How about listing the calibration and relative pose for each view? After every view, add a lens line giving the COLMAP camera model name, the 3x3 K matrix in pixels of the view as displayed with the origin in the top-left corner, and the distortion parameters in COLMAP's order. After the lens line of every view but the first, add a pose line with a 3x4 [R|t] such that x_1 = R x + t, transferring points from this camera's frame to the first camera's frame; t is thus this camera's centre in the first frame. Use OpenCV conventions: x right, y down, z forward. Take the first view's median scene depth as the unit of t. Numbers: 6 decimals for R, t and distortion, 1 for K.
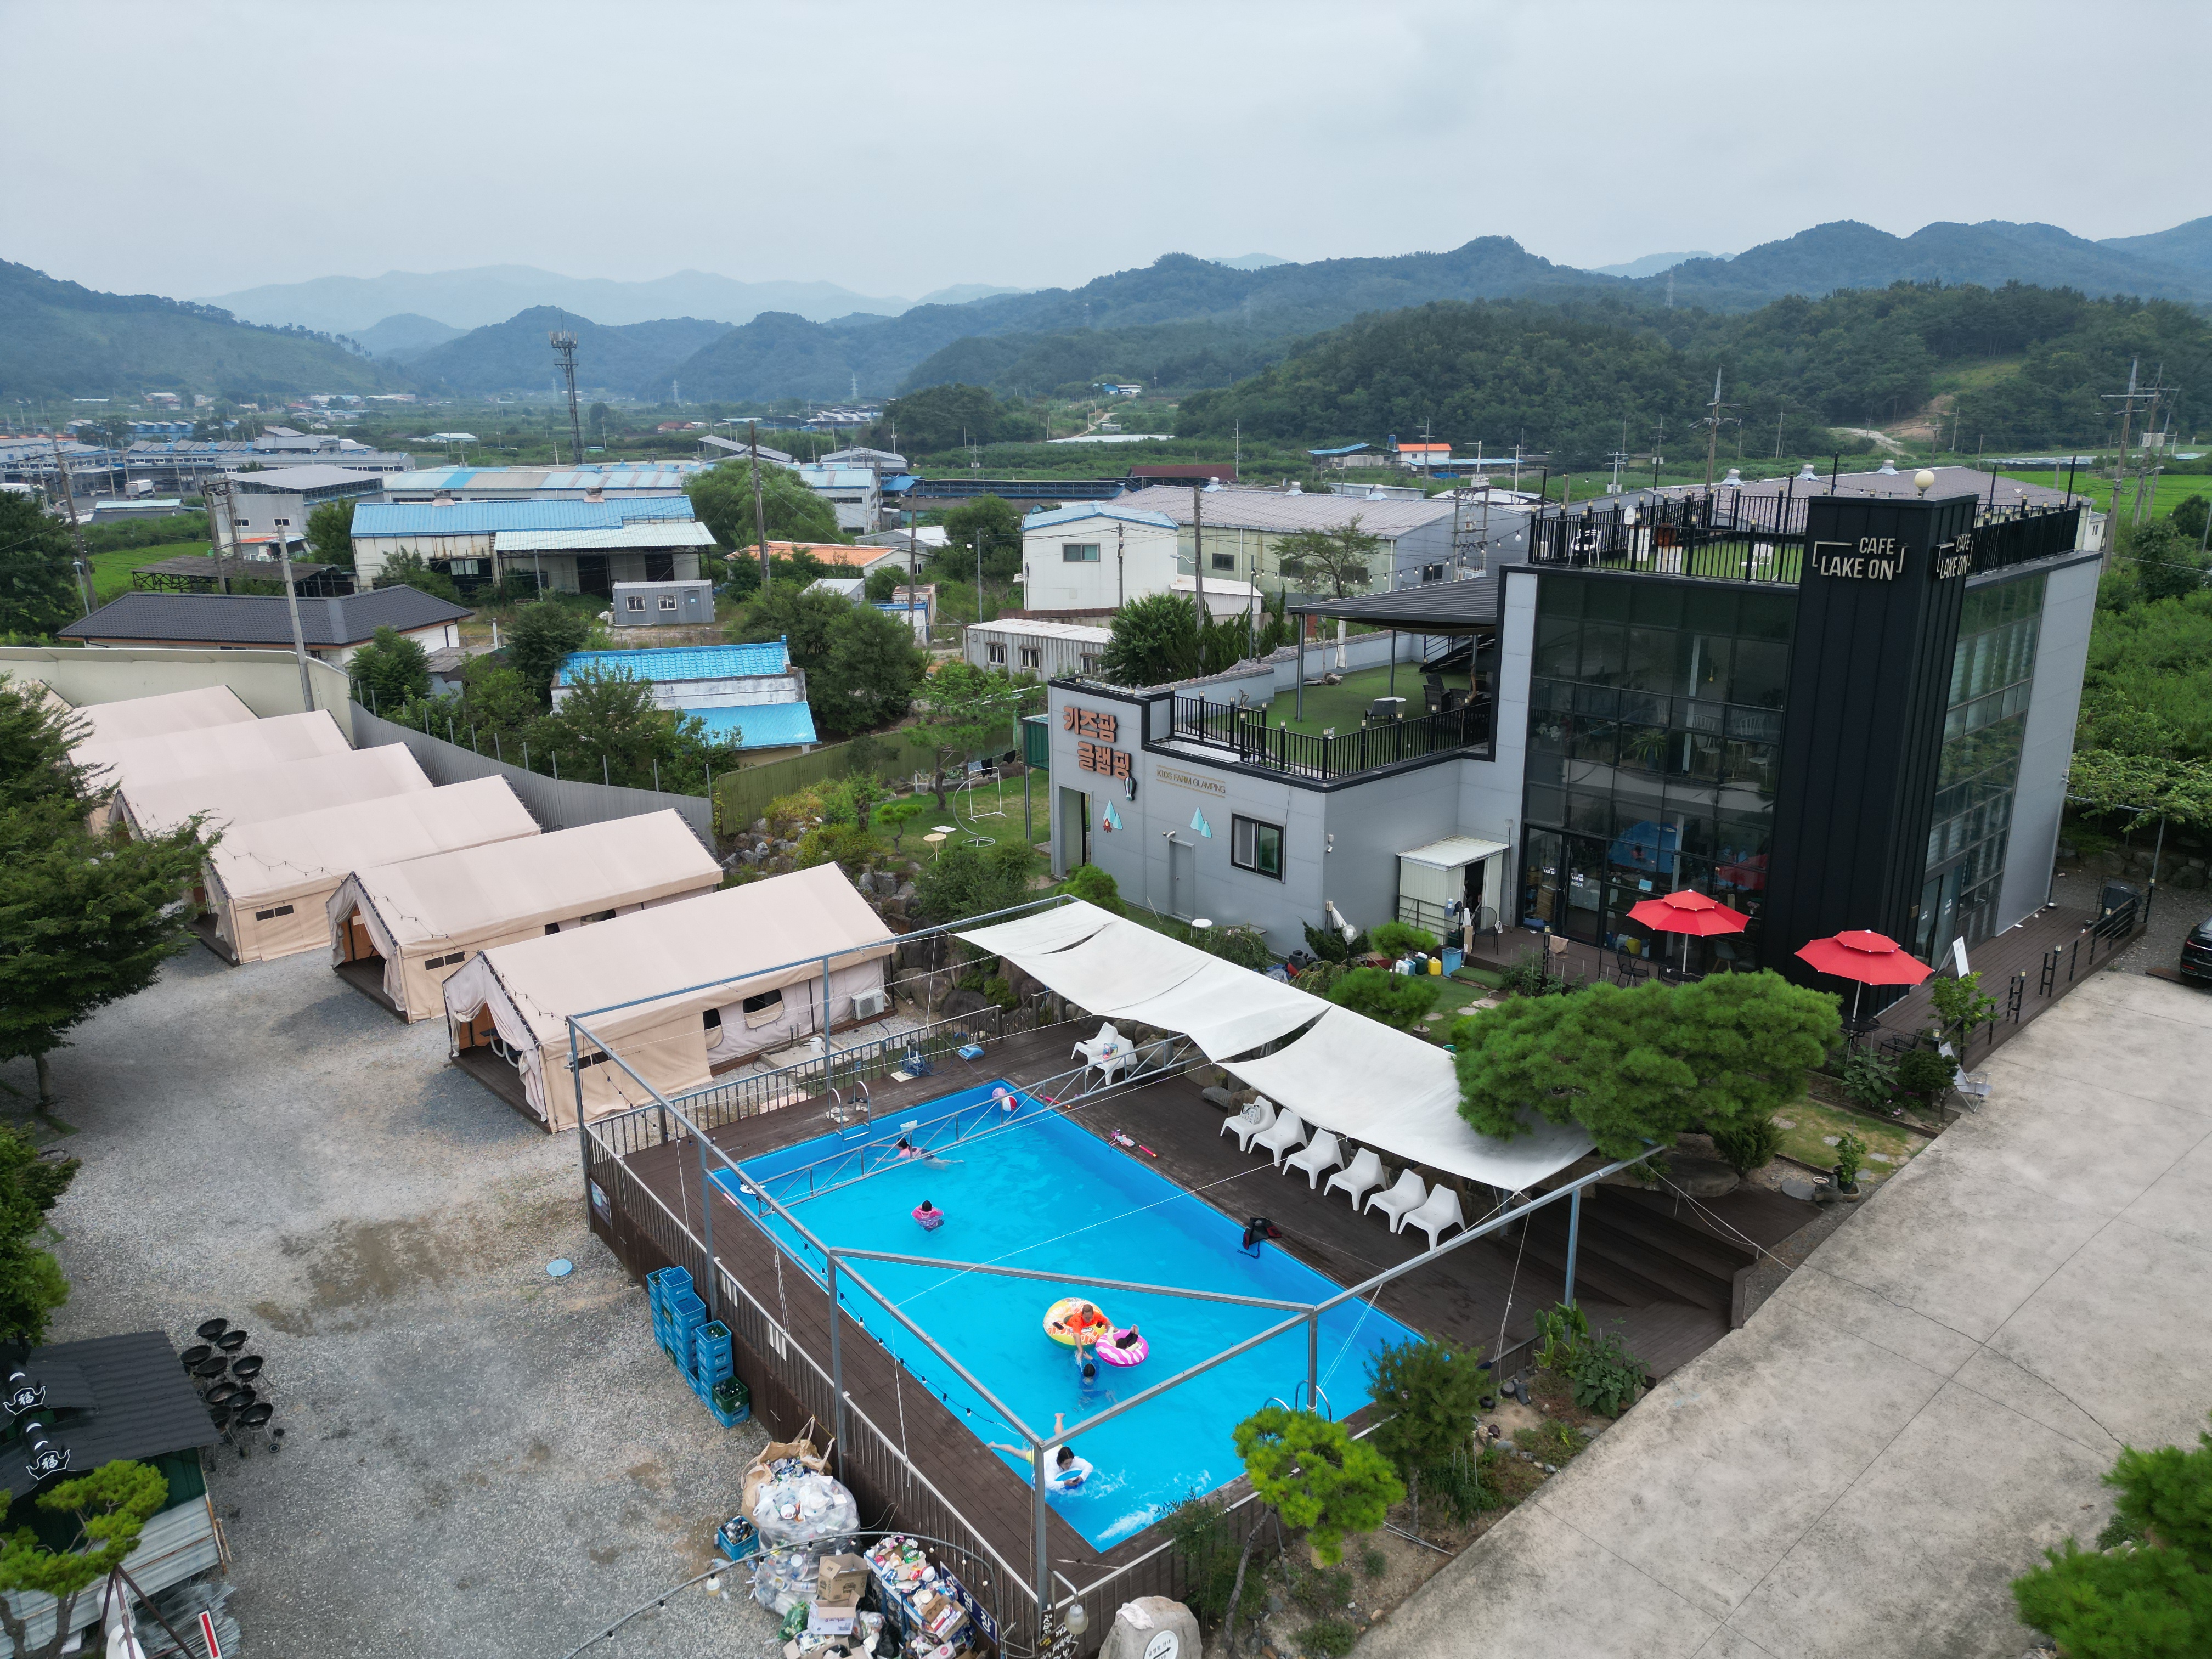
lens RADIAL K [[1542.1, 0, 1106.0], [0, 1542.1, 829.5], [0, 0, 1]] dist [0.079680, -0.079462]
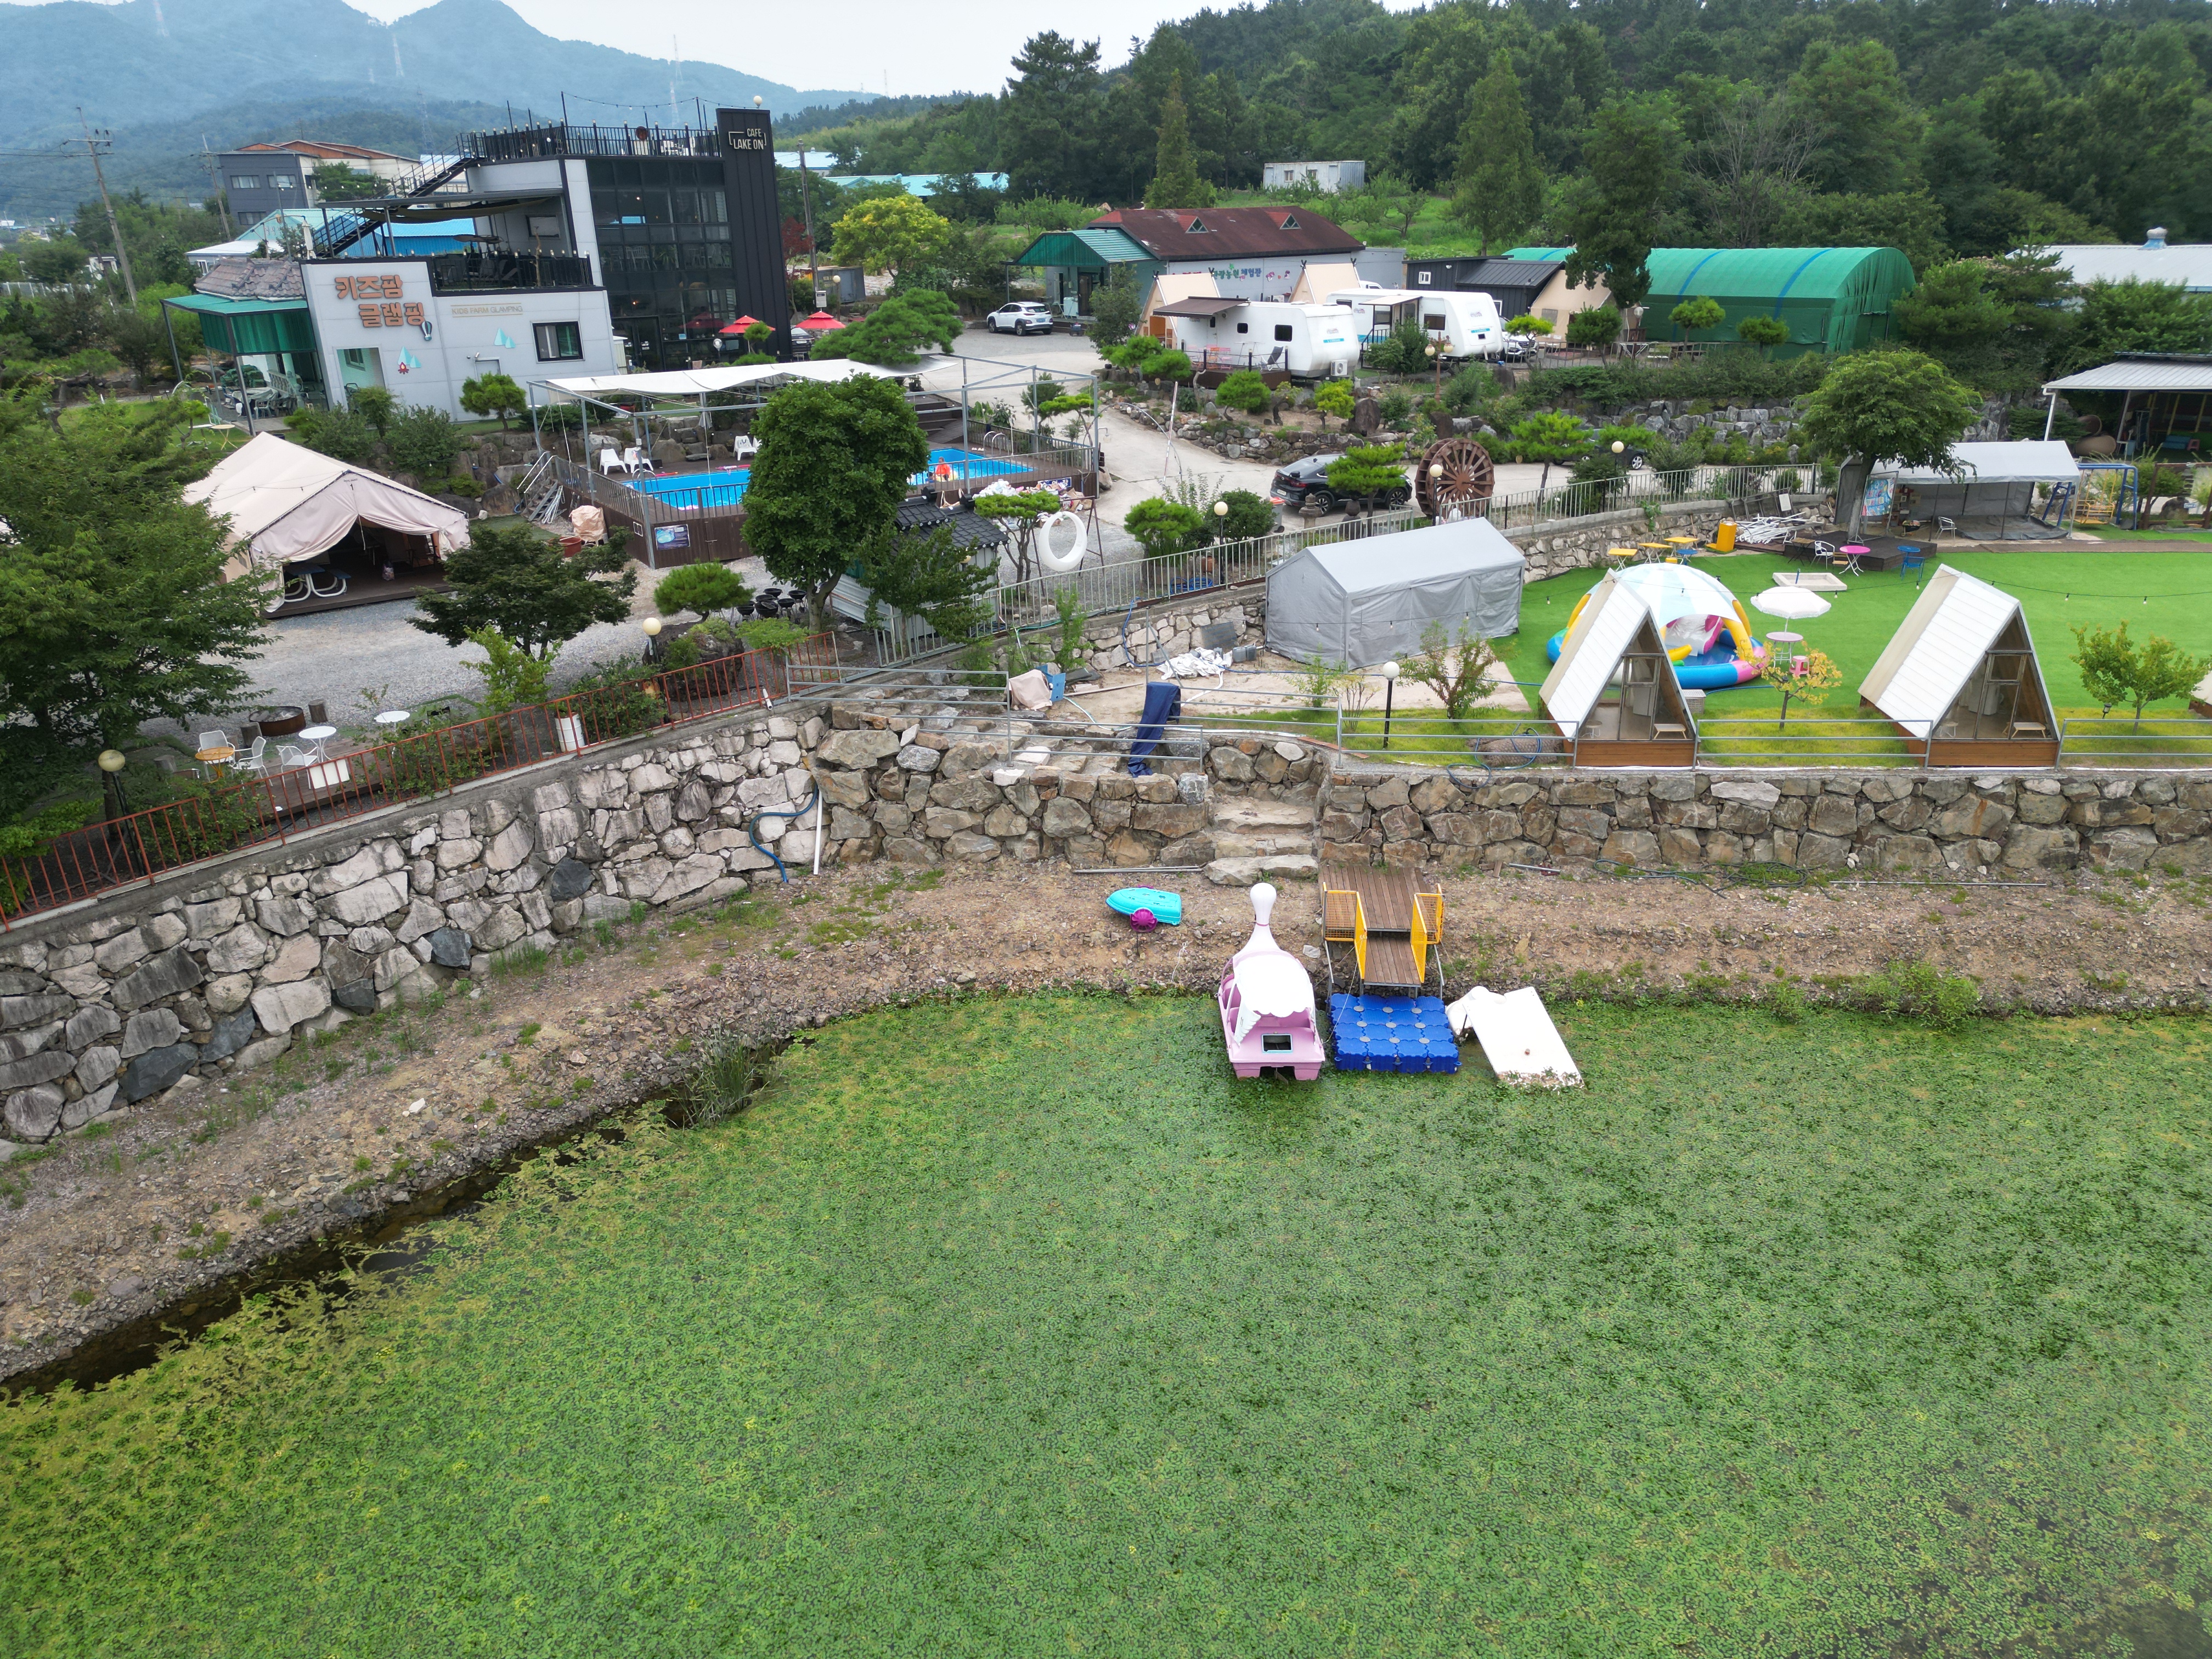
lens RADIAL K [[1542.1, 0, 1106.0], [0, 1542.1, 829.5], [0, 0, 1]] dist [0.079680, -0.079462]
pose [[0.072032, -0.360717, 0.929890, -0.123590], [0.288993, 0.899867, 0.326684, 0.008141], [-0.954617, 0.245200, 0.169064, 0.027167]]
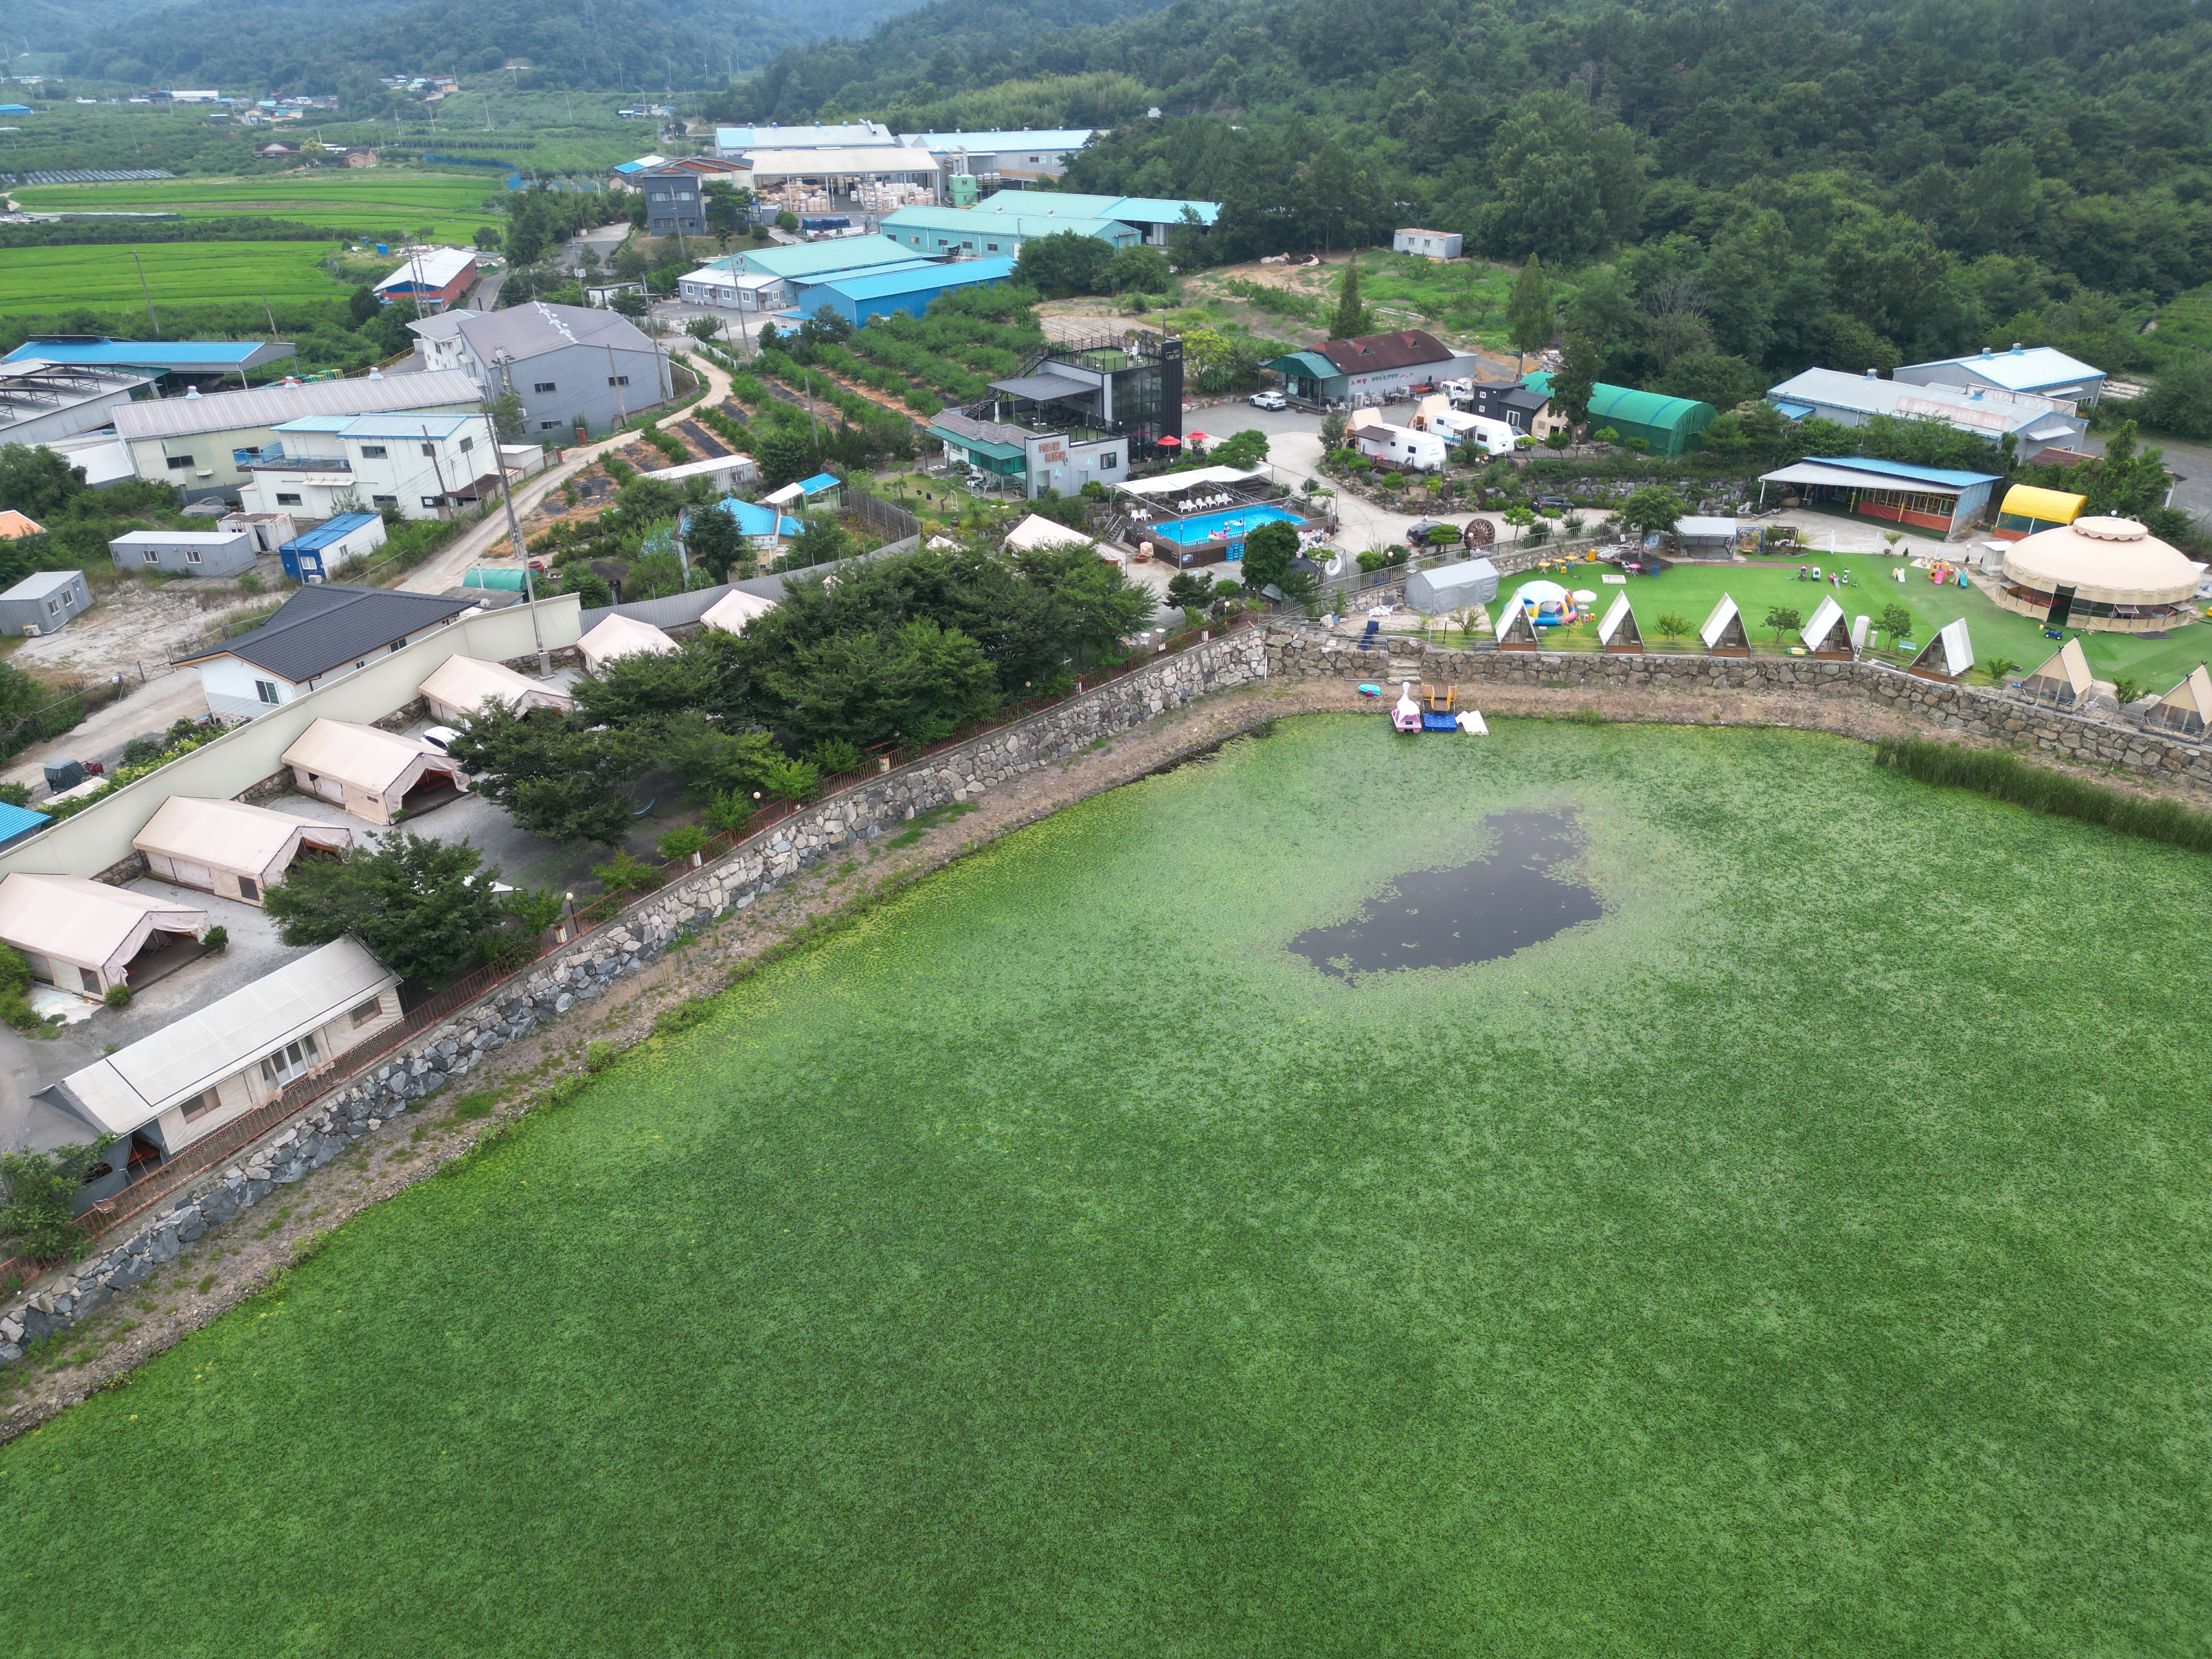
lens RADIAL K [[1629.3, 0, 1039.4], [0, 1629.3, 832.7], [0, 0, 1]] dist [-0.003739, -0.006145]
pose [[0.157516, -0.440785, 0.883684, -0.316267], [0.295571, 0.874876, 0.383706, -0.063774], [-0.942245, 0.200752, 0.268090, 0.022763]]
